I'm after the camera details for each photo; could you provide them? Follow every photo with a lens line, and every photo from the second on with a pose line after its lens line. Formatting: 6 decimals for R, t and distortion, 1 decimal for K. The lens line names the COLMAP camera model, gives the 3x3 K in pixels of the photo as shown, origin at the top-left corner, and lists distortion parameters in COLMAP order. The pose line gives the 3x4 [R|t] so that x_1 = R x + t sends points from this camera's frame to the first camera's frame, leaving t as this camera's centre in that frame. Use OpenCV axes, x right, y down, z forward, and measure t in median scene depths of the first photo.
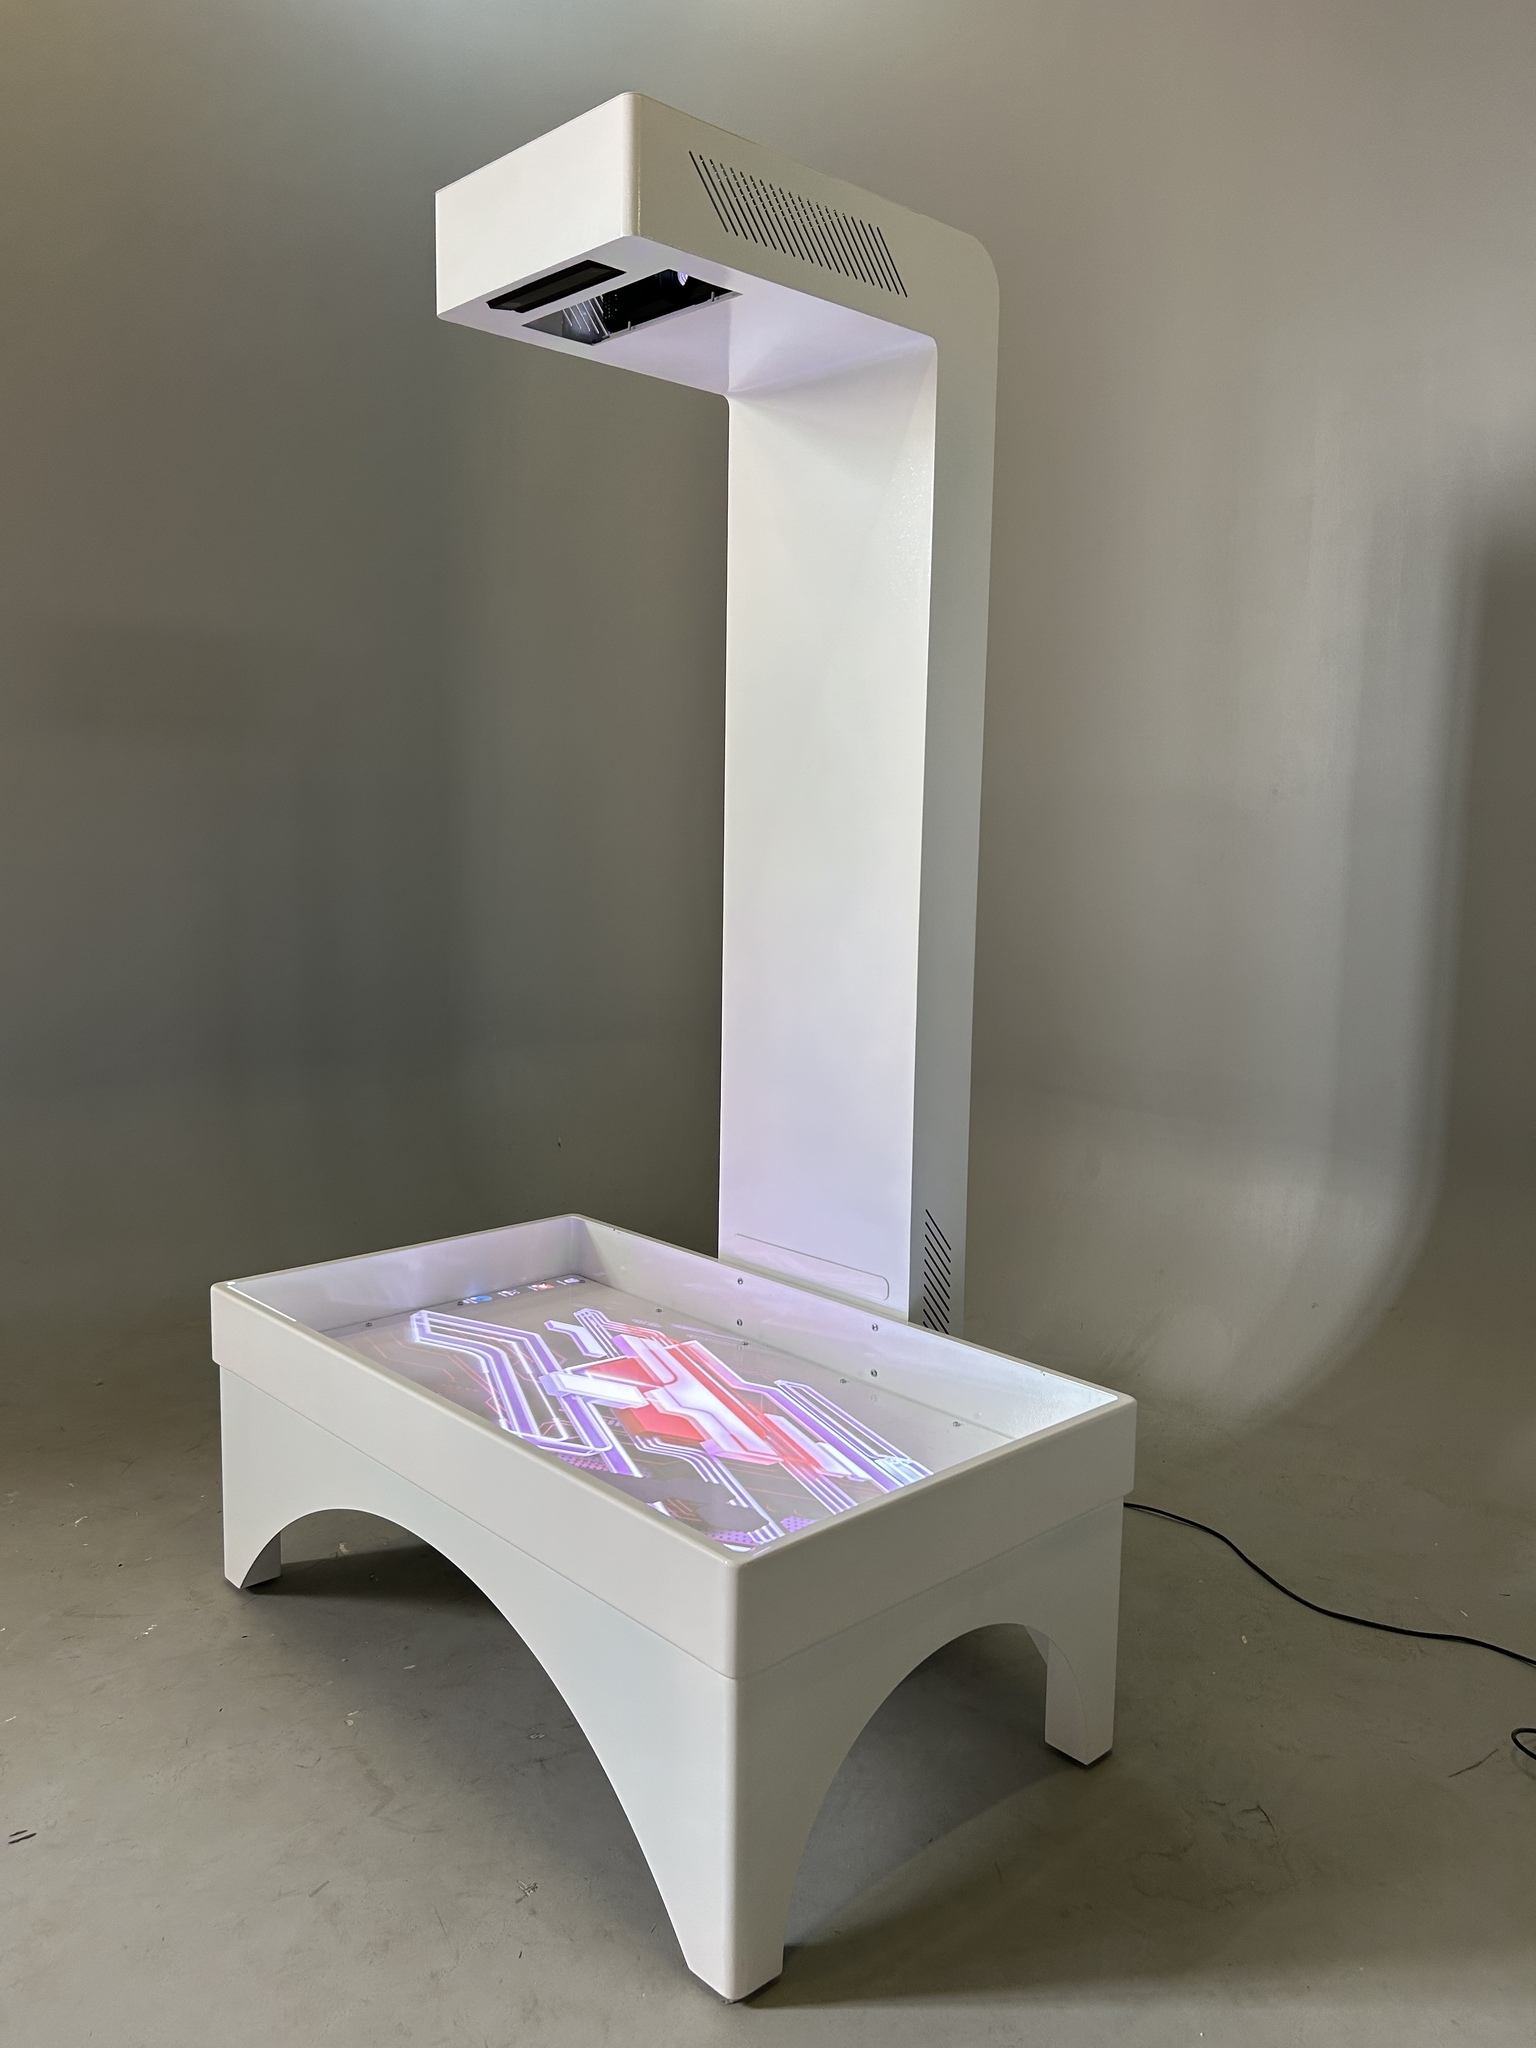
lens RADIAL K [[1521.5, 0, 787.9], [0, 1521.5, 1012.7], [0, 0, 1]] dist [0.022886, -0.023413]
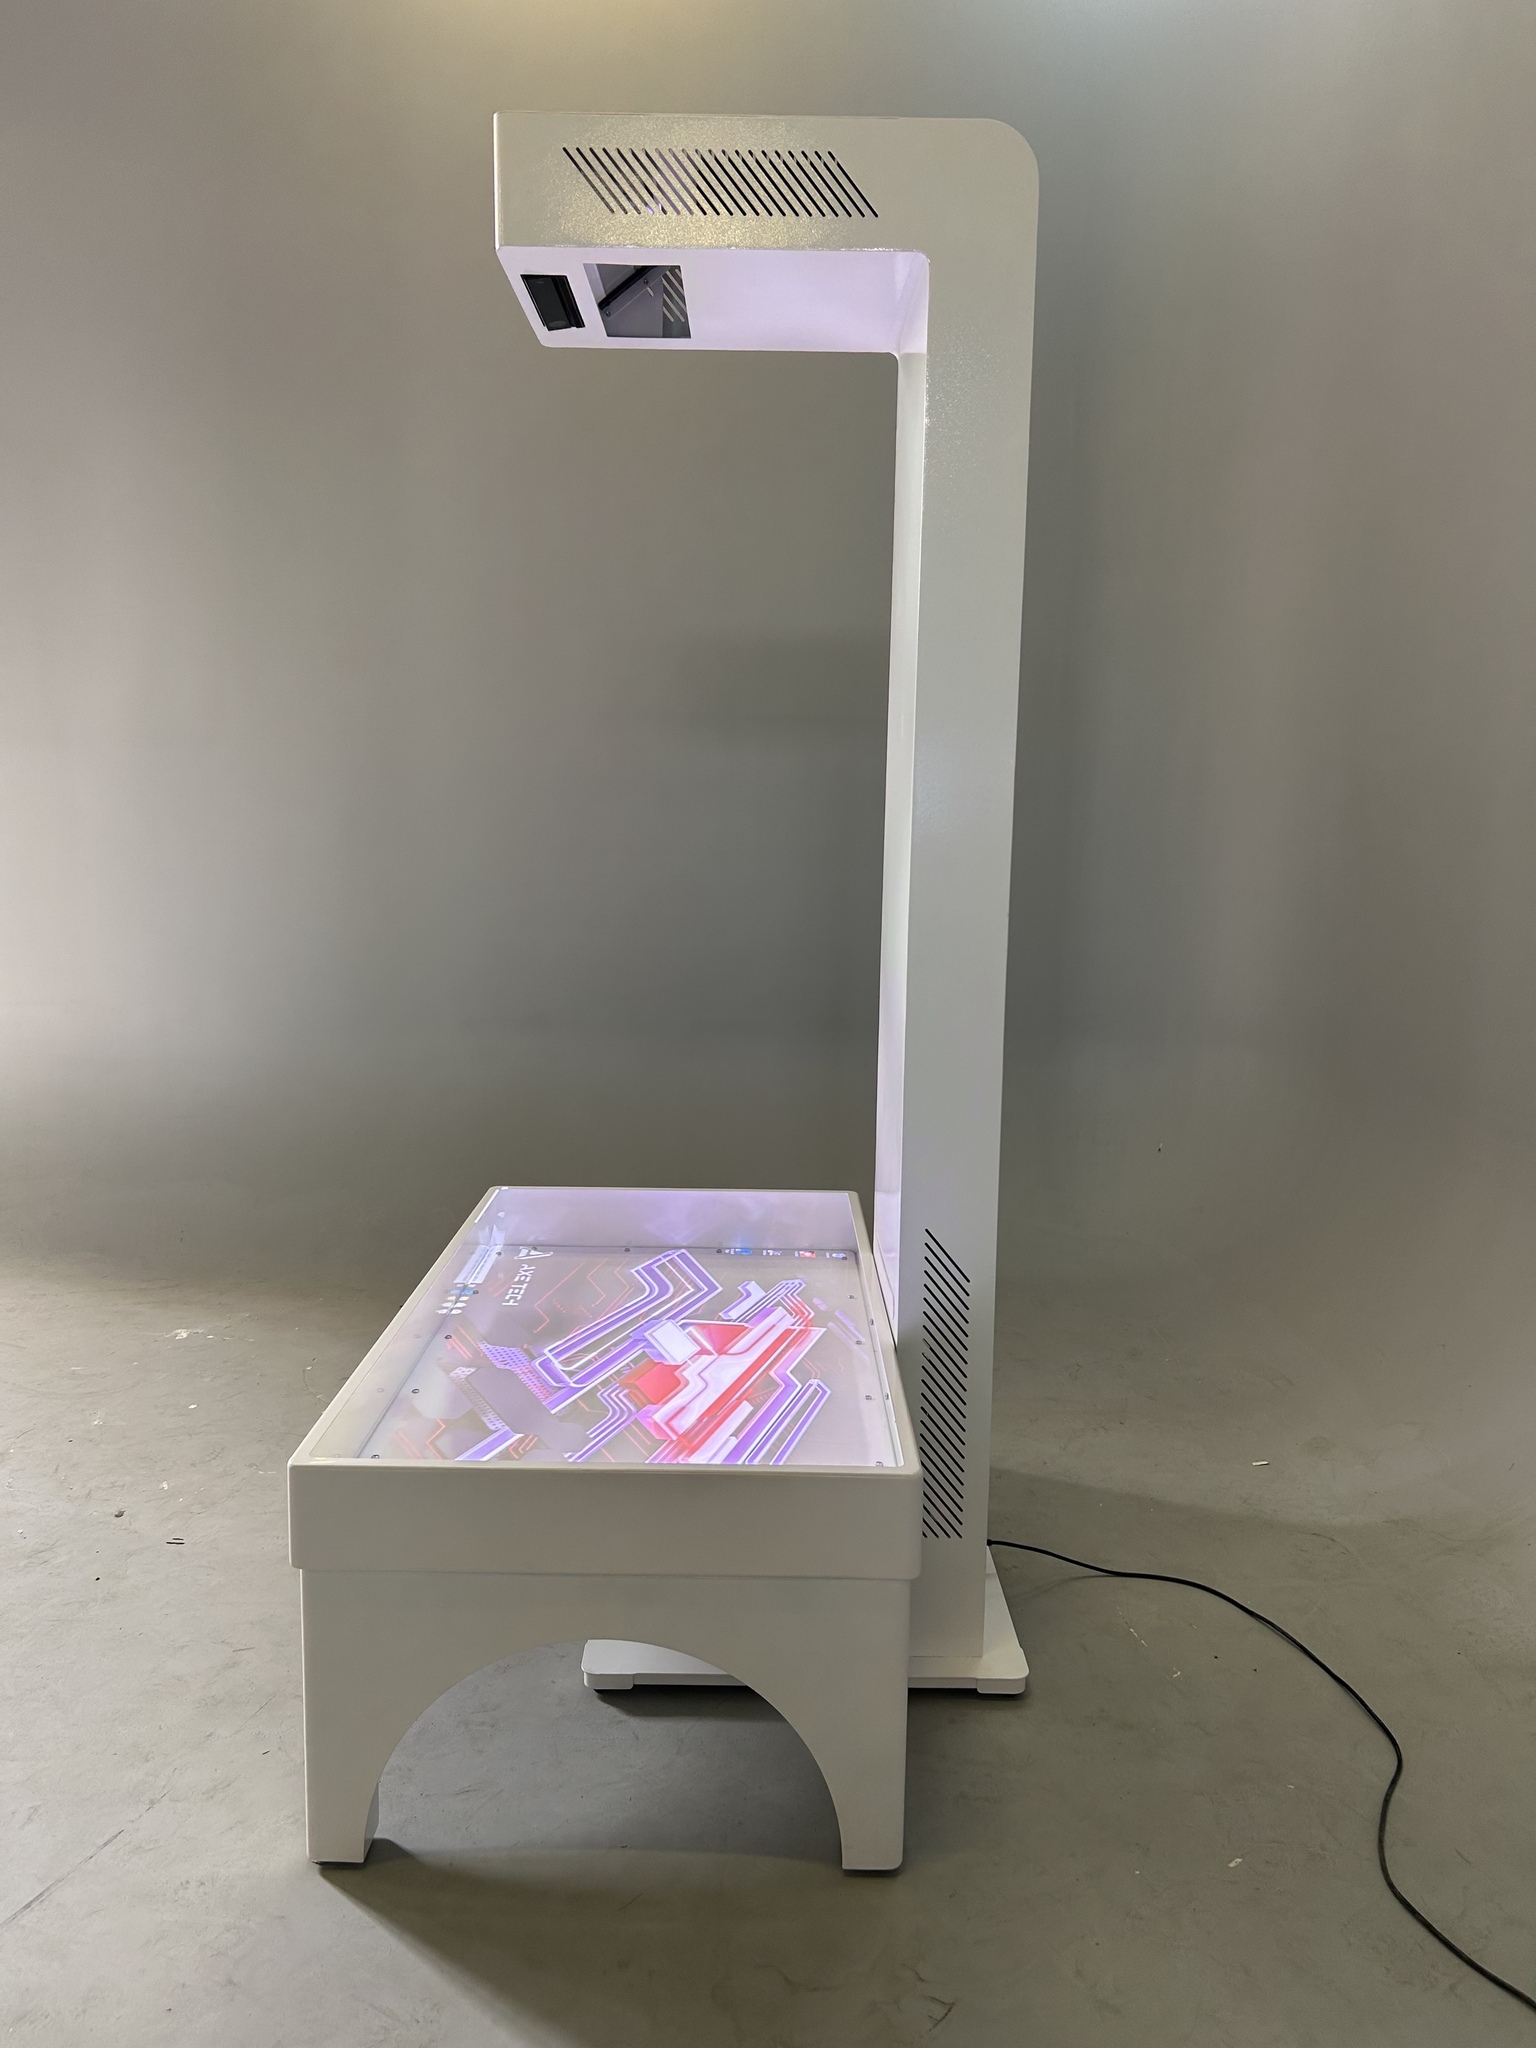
lens RADIAL K [[1521.5, 0, 771.7], [0, 1521.5, 1018.6], [0, 0, 1]] dist [0.022886, -0.023413]
pose [[0.738782, 0.090622, -0.667824, 0.614553], [-0.085480, 0.995515, 0.040527, -0.023087], [0.668502, 0.027145, 0.743215, 0.264661]]
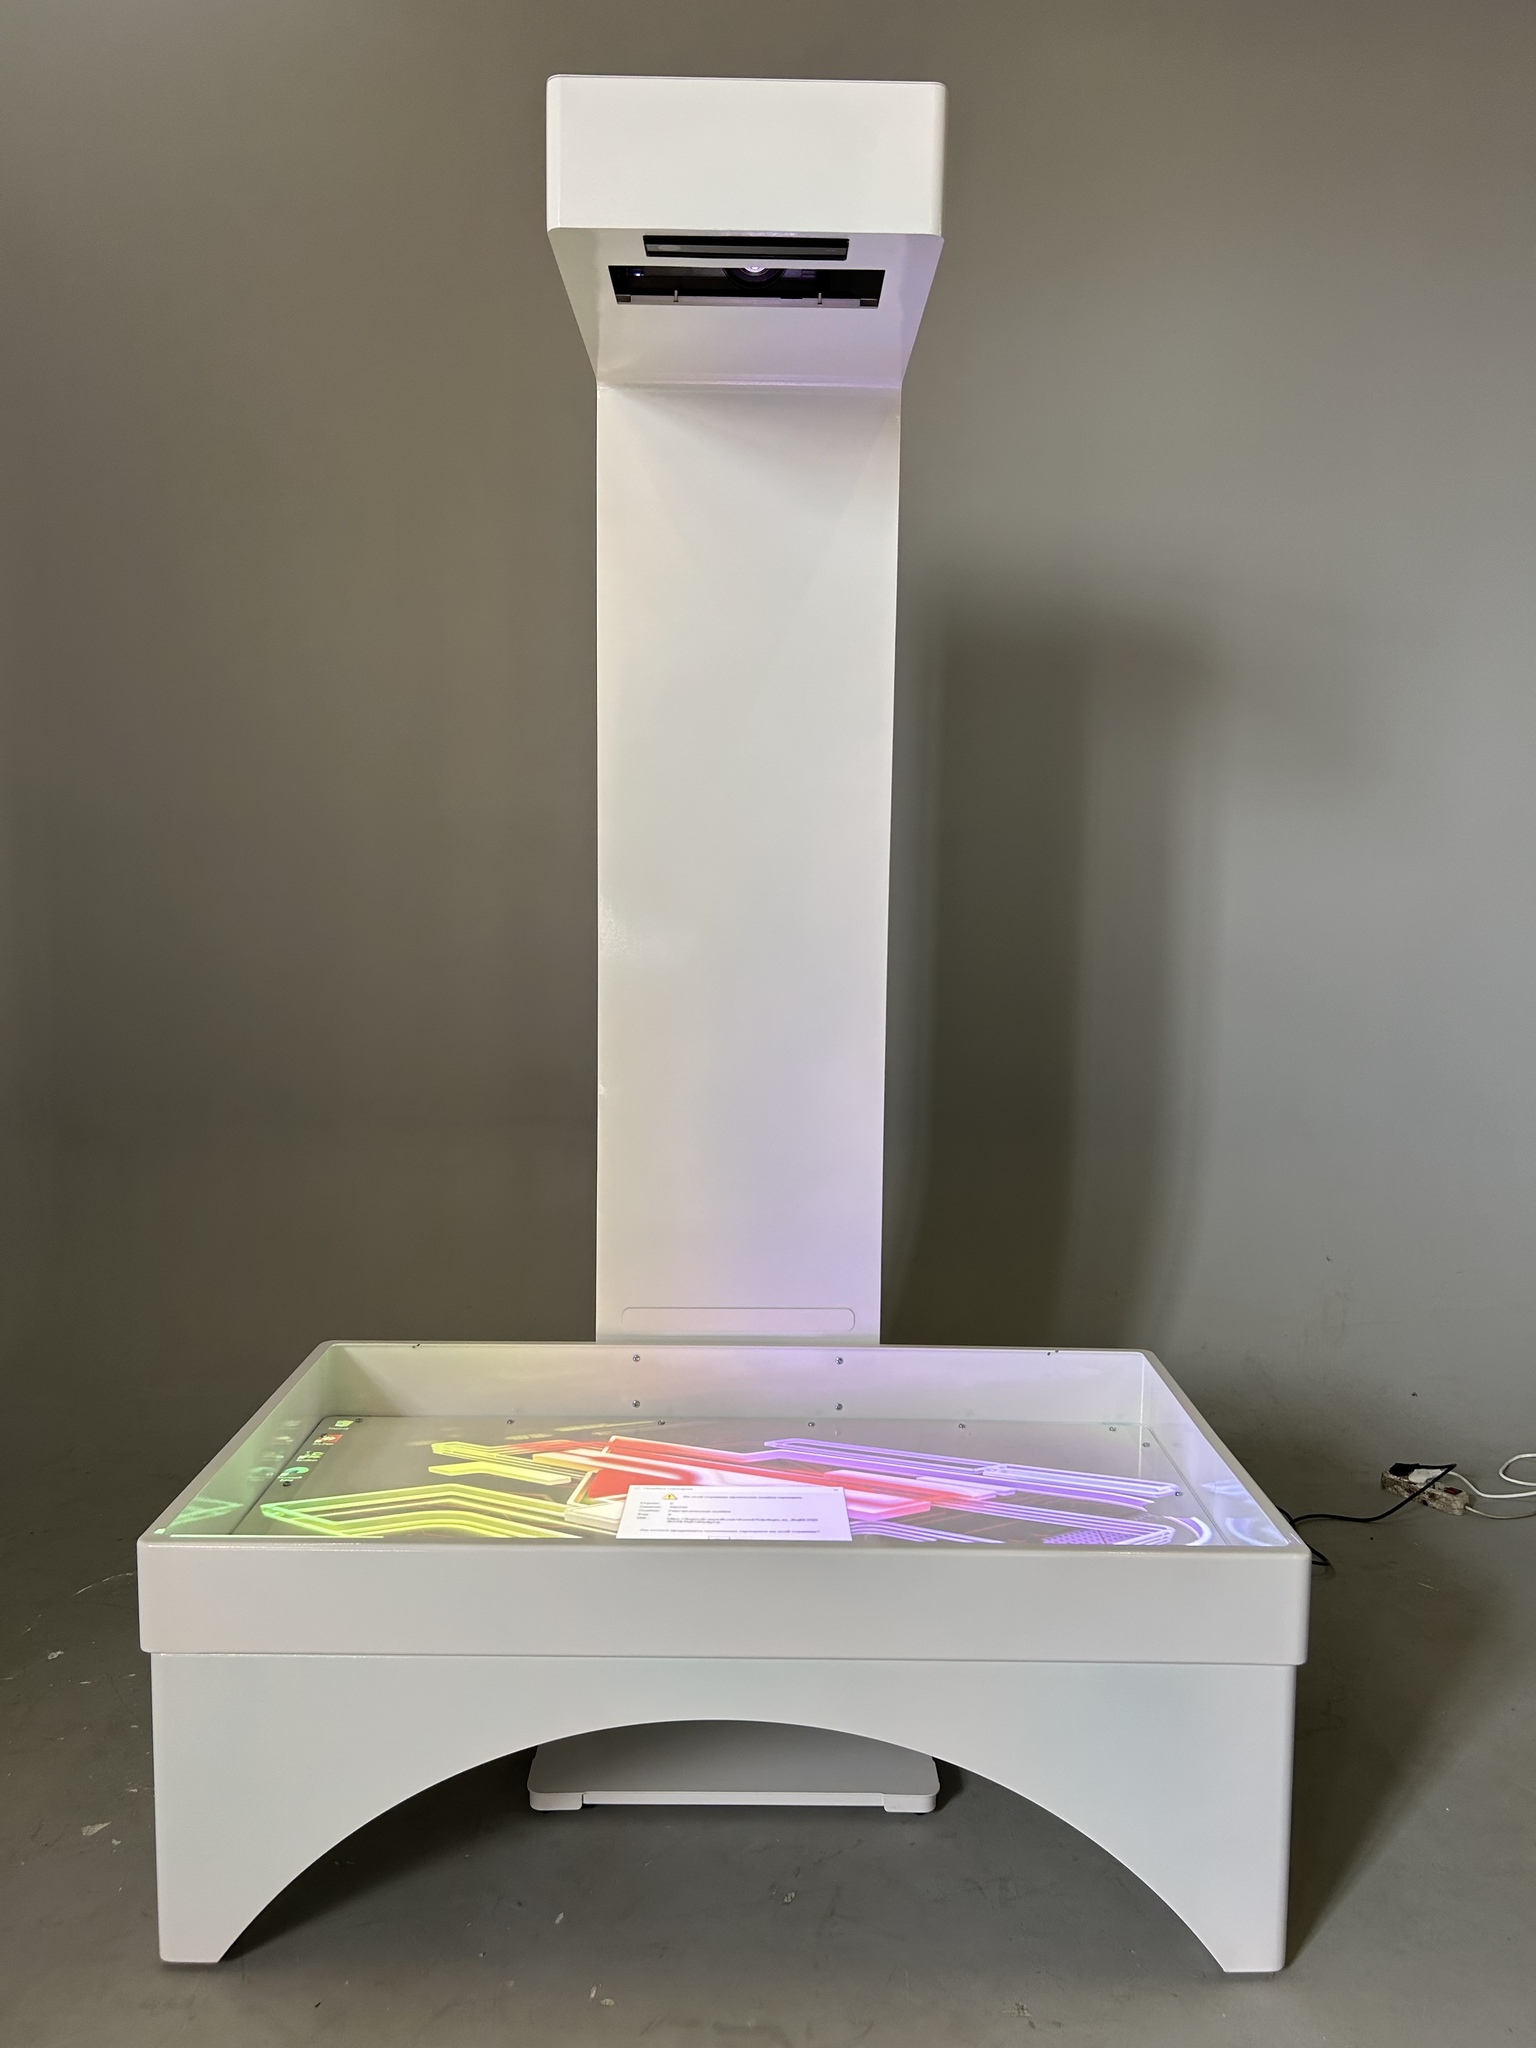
lens RADIAL K [[1521.5, 0, 764.8], [0, 1521.5, 1017.5], [0, 0, 1]] dist [0.022886, -0.023413]
pose [[0.695492, -0.081410, 0.713907, -0.680058], [0.091876, 0.995481, 0.024013, -0.044948], [-0.712636, 0.048890, 0.699828, 0.335547]]
